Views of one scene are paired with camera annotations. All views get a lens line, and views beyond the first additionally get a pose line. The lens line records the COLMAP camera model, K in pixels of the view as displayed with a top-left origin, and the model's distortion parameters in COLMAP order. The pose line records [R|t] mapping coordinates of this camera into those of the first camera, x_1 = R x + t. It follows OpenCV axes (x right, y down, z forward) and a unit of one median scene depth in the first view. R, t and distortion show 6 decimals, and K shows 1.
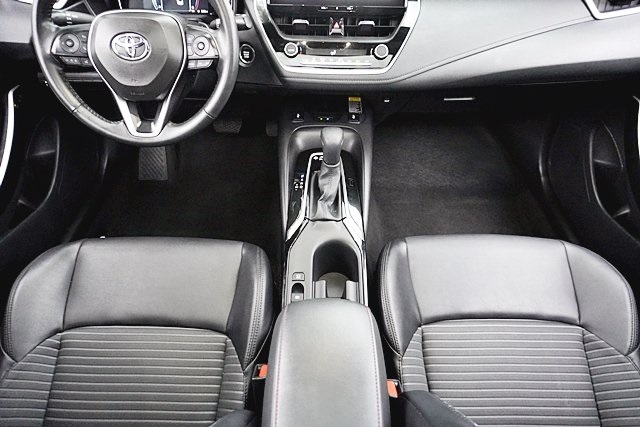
lens RADIAL K [[427.1, 0, 318.4], [0, 427.1, 211.3], [0, 0, 1]] dist [-0.035851, 0.027380]
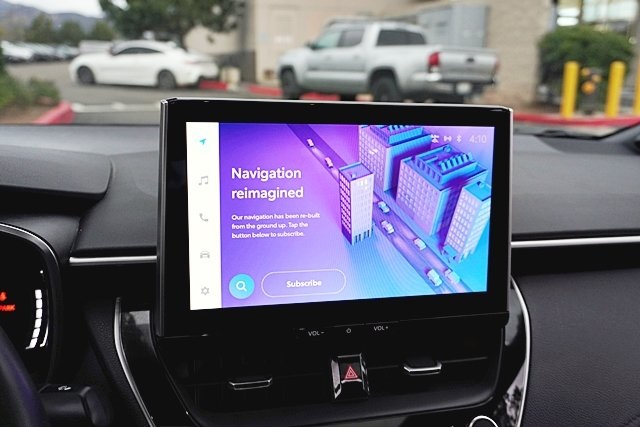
lens RADIAL K [[568.5, 0, 318.4], [0, 568.5, 213.5], [0, 0, 1]] dist [-0.000264, -0.006191]
pose [[0.968085, -0.043436, 0.246829, -0.096902], [0.152254, 0.884224, -0.441550, -0.332509], [-0.199073, 0.465039, 0.862617, 0.493313]]
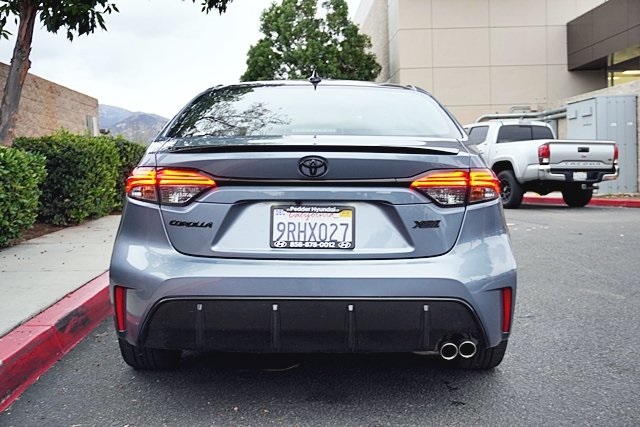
lens RADIAL K [[795.4, 0, 324.5], [0, 795.4, 216.7], [0, 0, 1]] dist [0.046440, 0.000000]
pose [[0.999742, -0.015445, 0.016639, -0.001537], [0.022483, 0.775152, -0.631374, 3.945955], [-0.003146, 0.631586, 0.775300, -3.849151]]
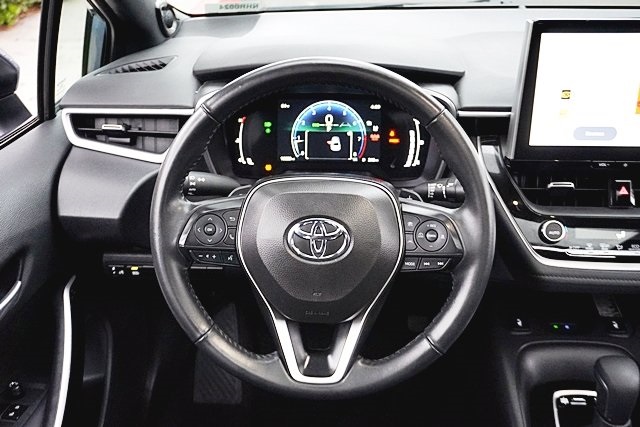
lens RADIAL K [[655.3, 0, 324.7], [0, 655.3, 218.9], [0, 0, 1]] dist [0.013014, 0.000000]
pose [[0.998477, -0.001764, -0.055142, -0.316664], [-0.012736, 0.965126, -0.261476, -0.143935], [0.053680, 0.261780, 0.963634, 0.085631]]
